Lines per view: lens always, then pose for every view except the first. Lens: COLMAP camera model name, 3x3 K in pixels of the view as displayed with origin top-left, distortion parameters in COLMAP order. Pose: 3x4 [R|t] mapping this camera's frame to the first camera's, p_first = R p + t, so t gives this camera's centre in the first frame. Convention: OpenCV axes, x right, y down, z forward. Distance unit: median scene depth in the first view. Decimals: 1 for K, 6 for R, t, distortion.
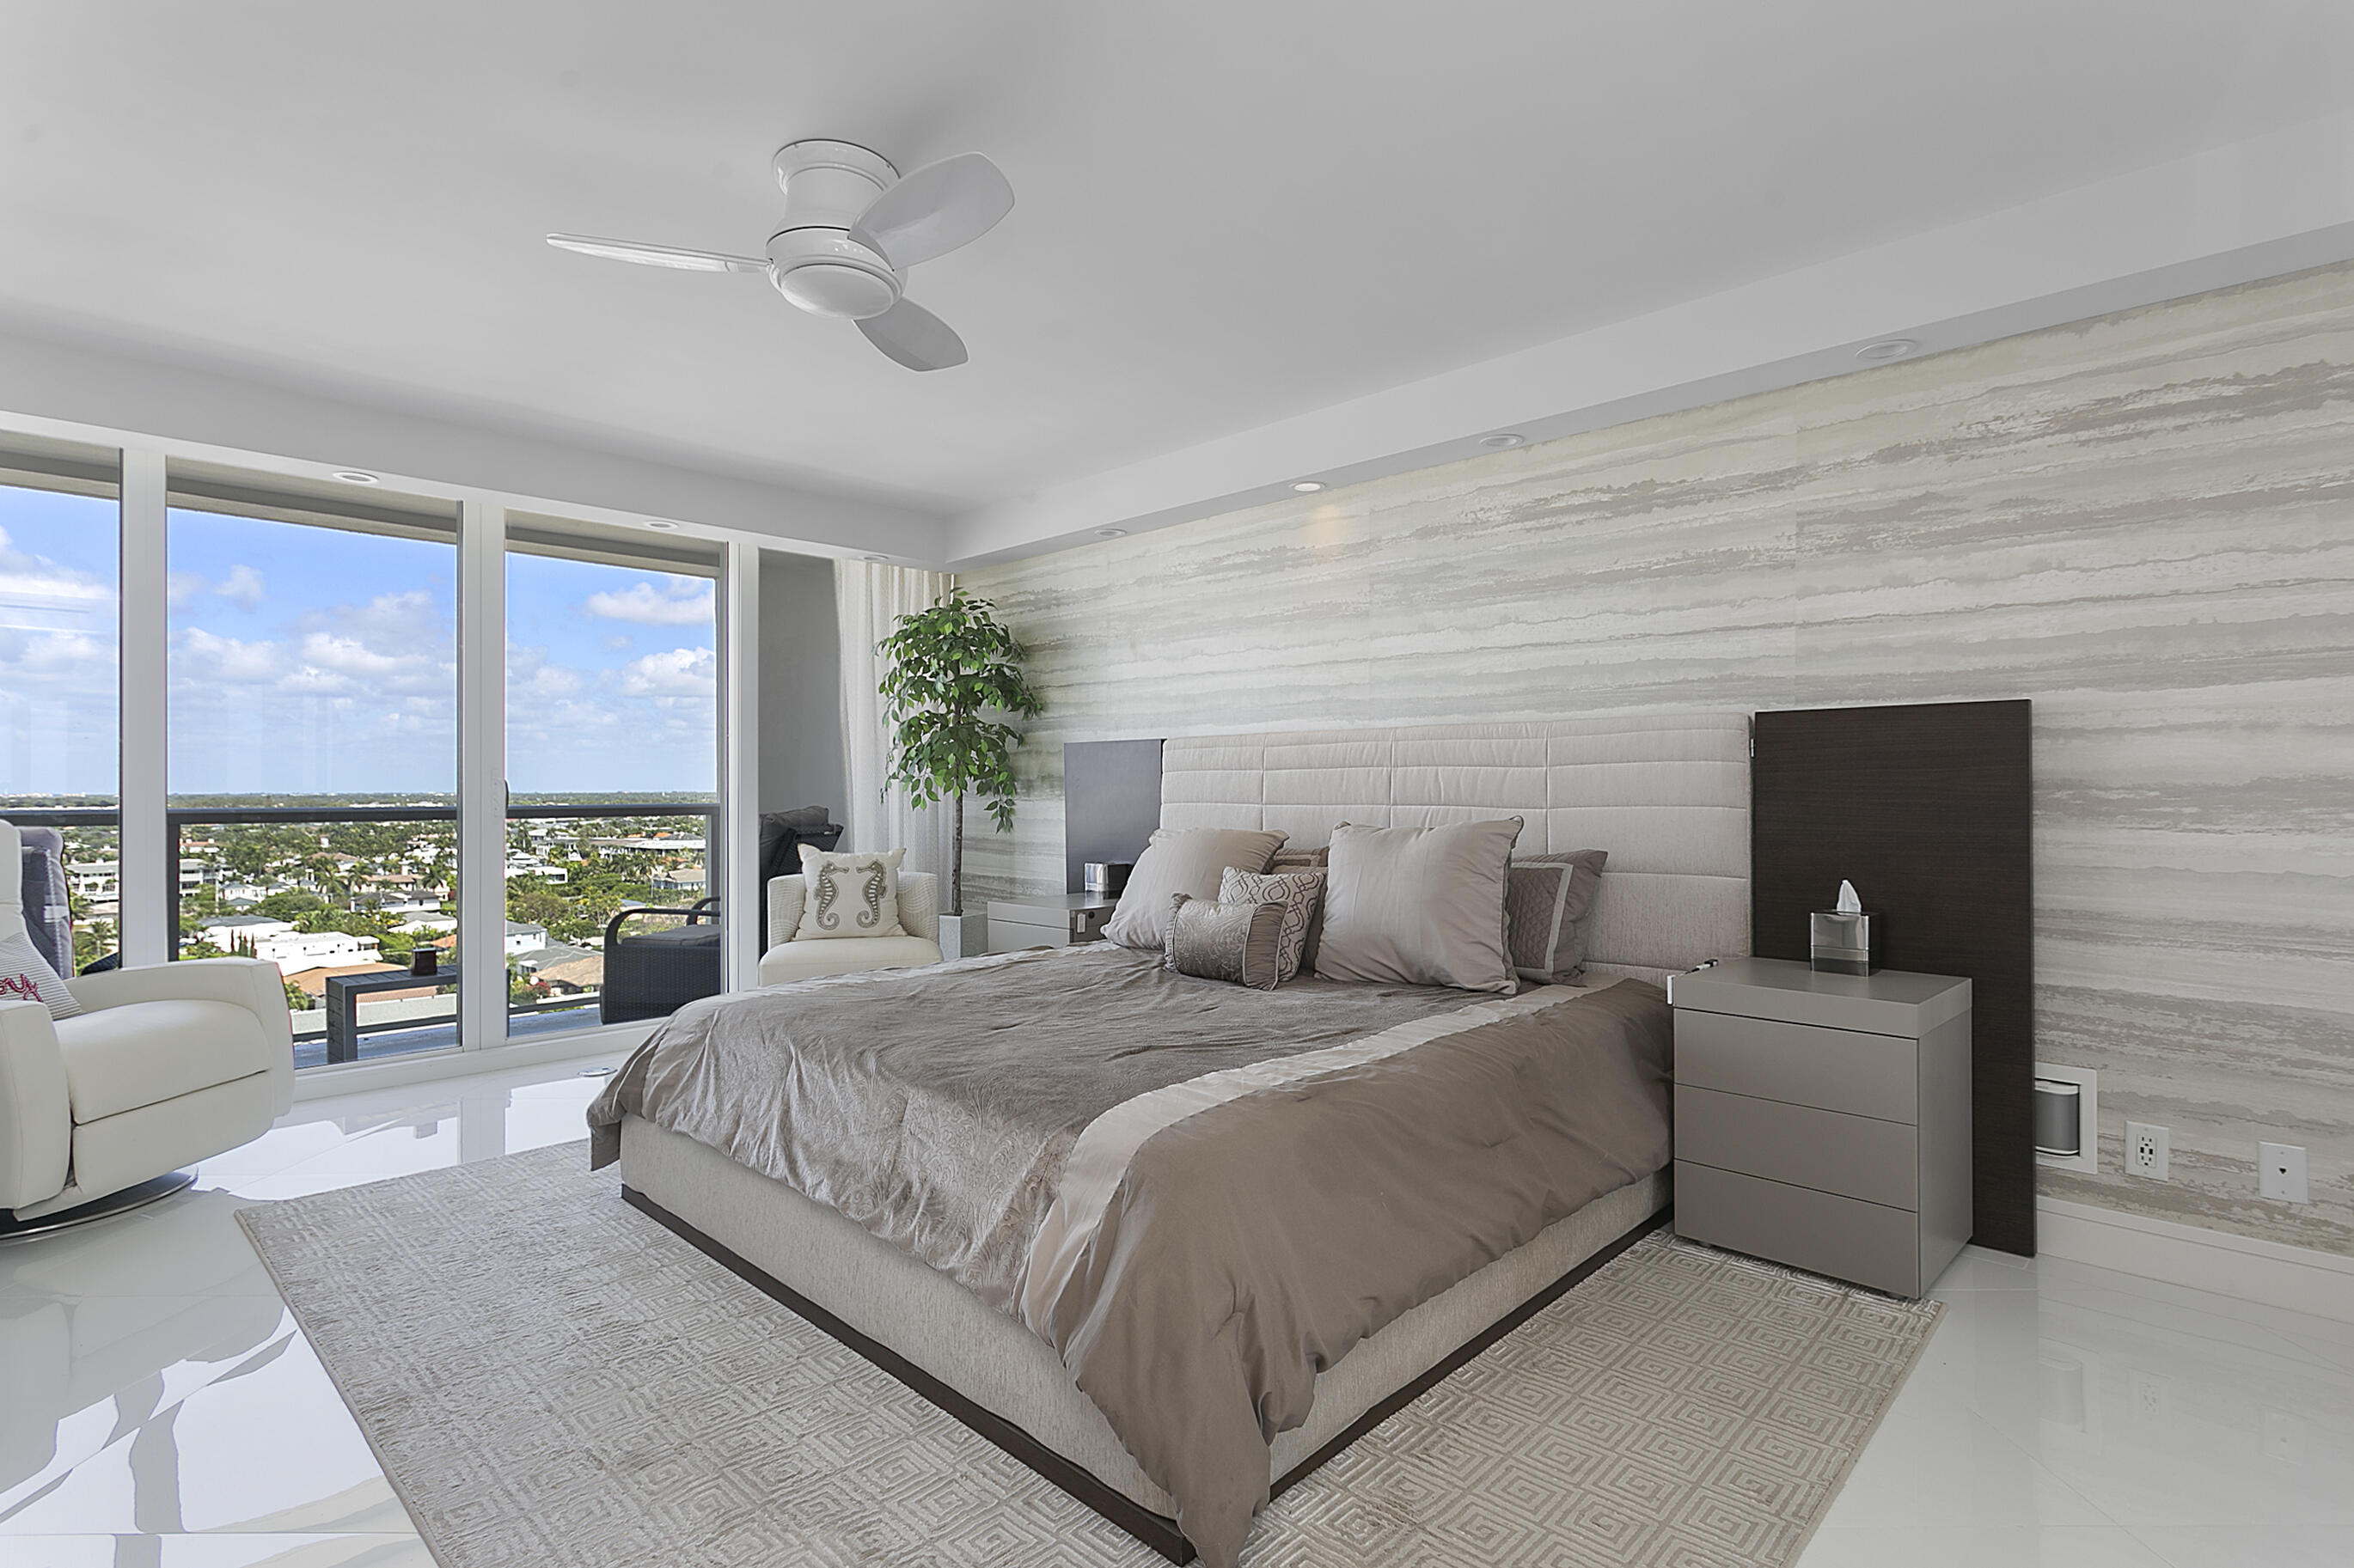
lens RADIAL K [[1250.6, 0, 1171.5], [0, 1250.6, 772.9], [0, 0, 1]] dist [-0.005703, -0.001552]
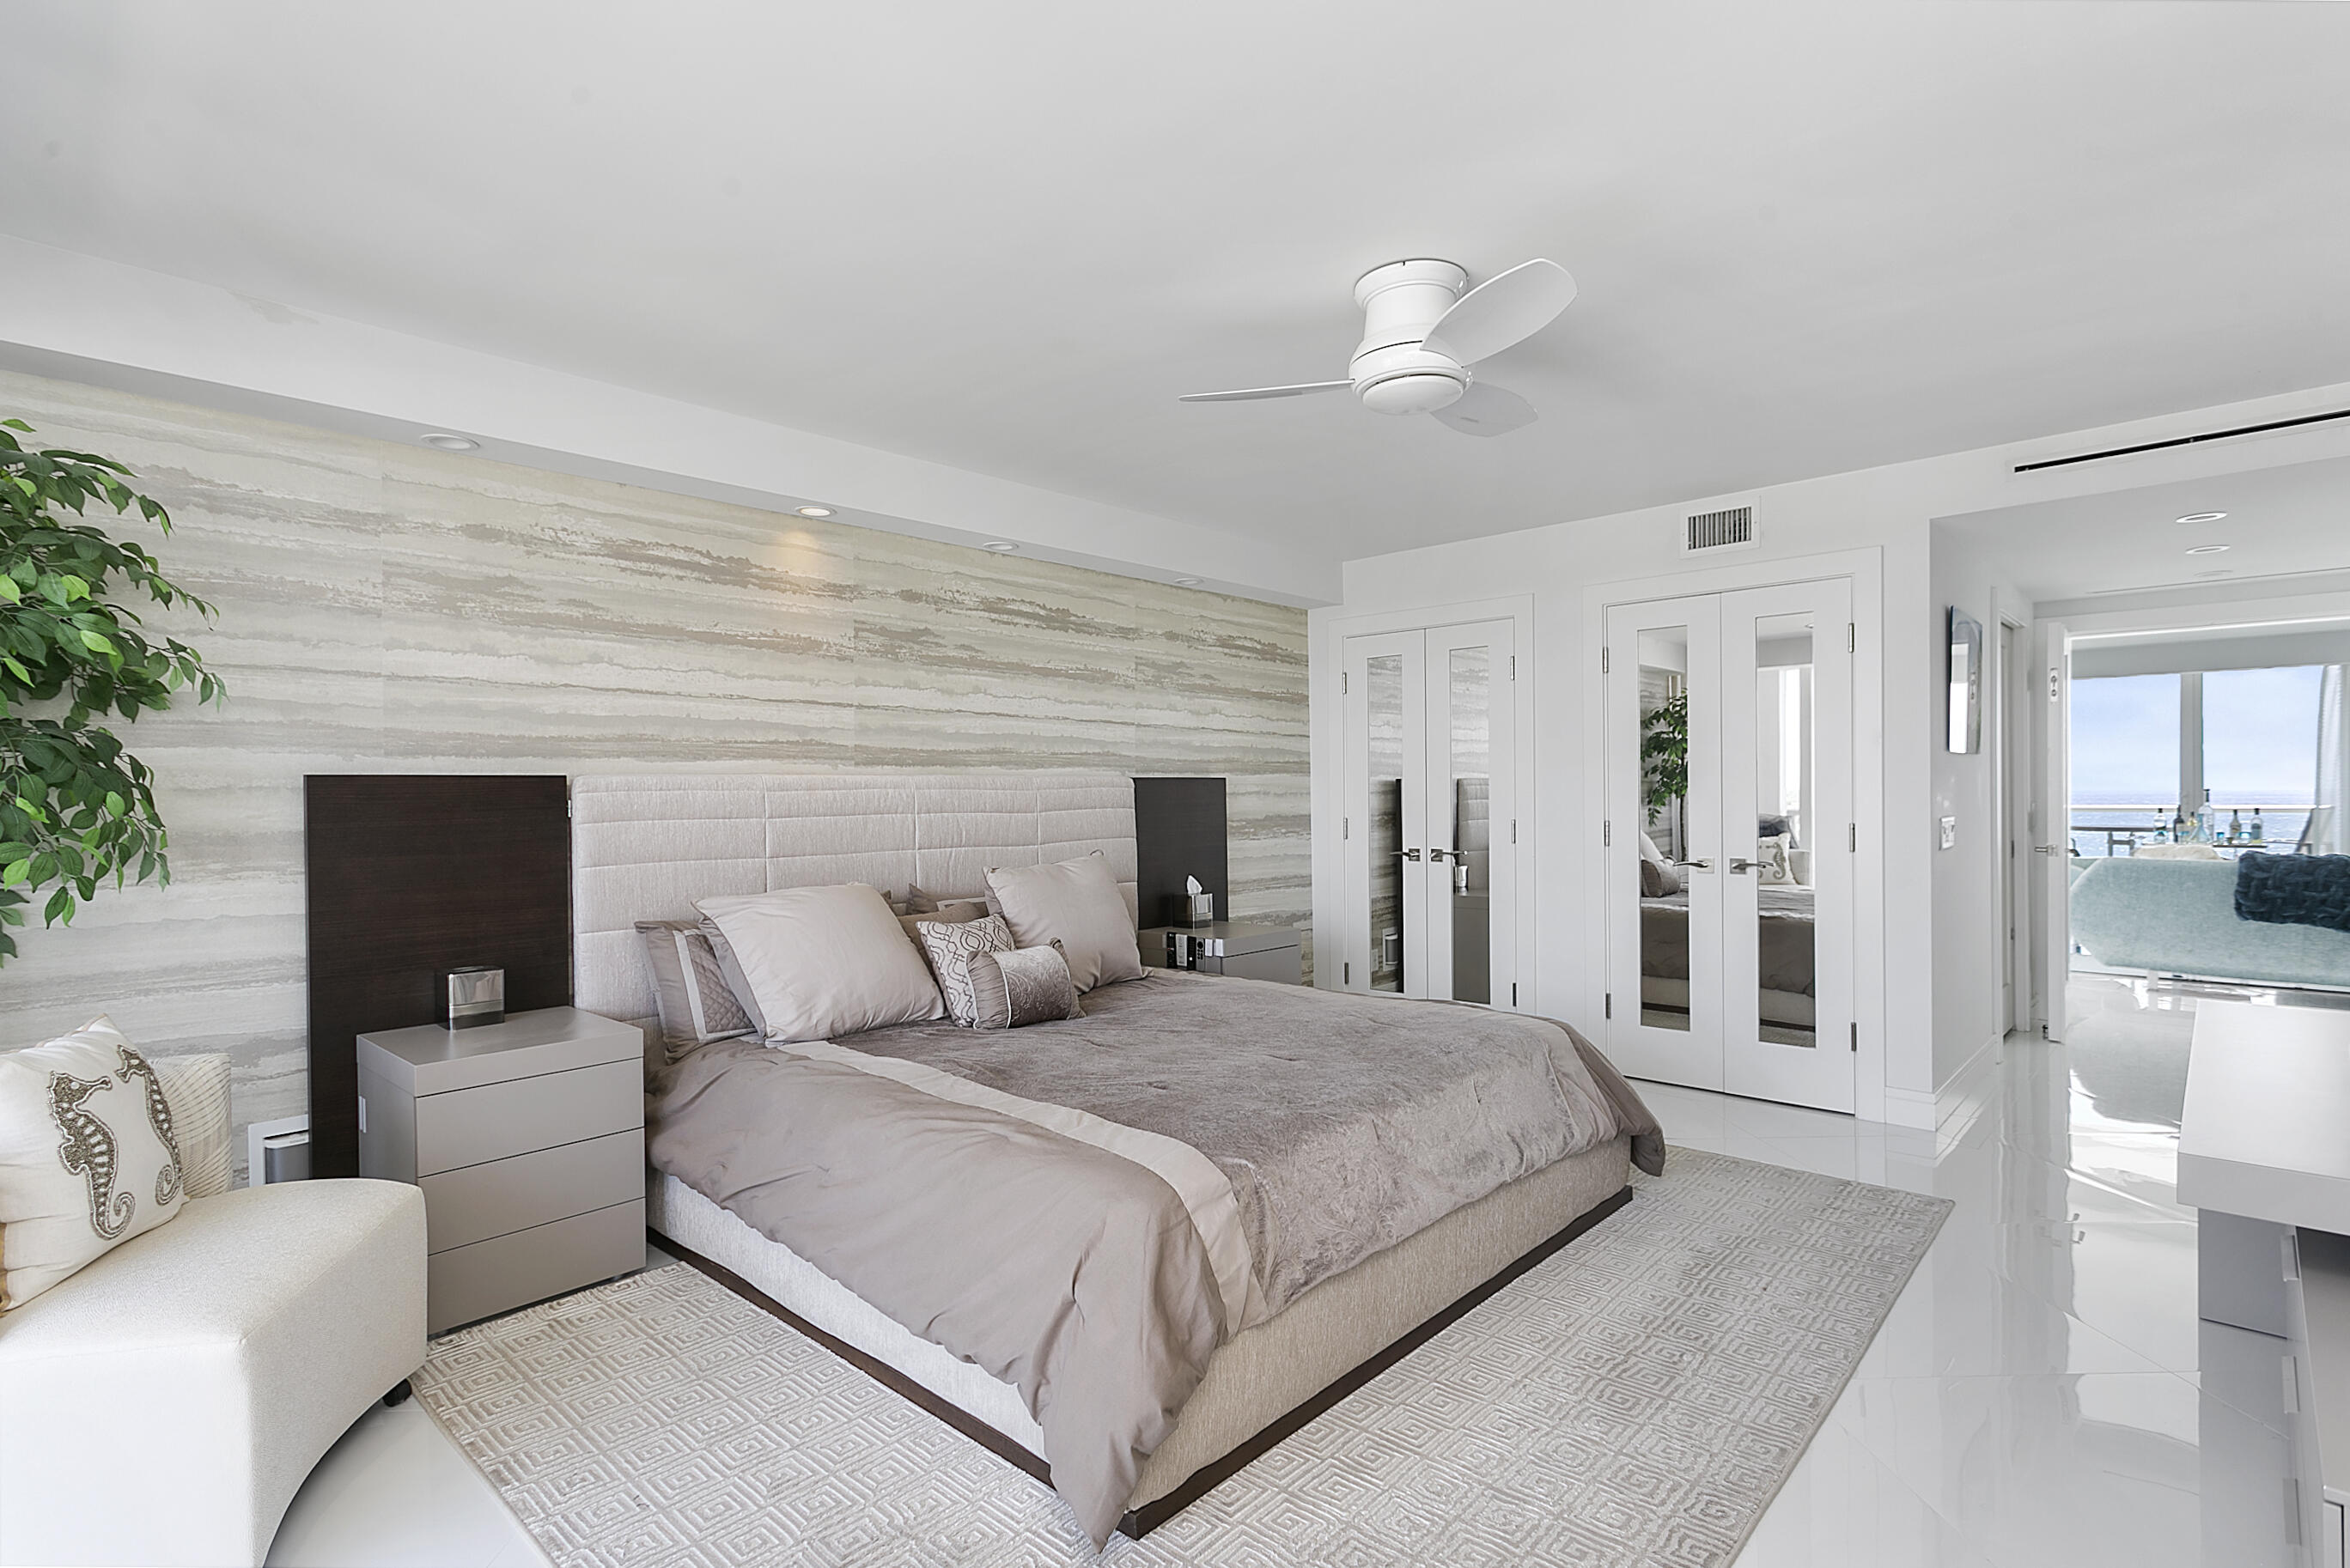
lens RADIAL K [[1131.7, 0, 1169.1], [0, 1131.7, 801.2], [0, 0, 1]] dist [-0.022104, 0.000522]
pose [[-0.073664, 0.011191, 0.997220, -0.501325], [0.017229, 0.999802, -0.009948, -0.001619], [-0.997134, 0.016448, -0.073842, 0.548472]]
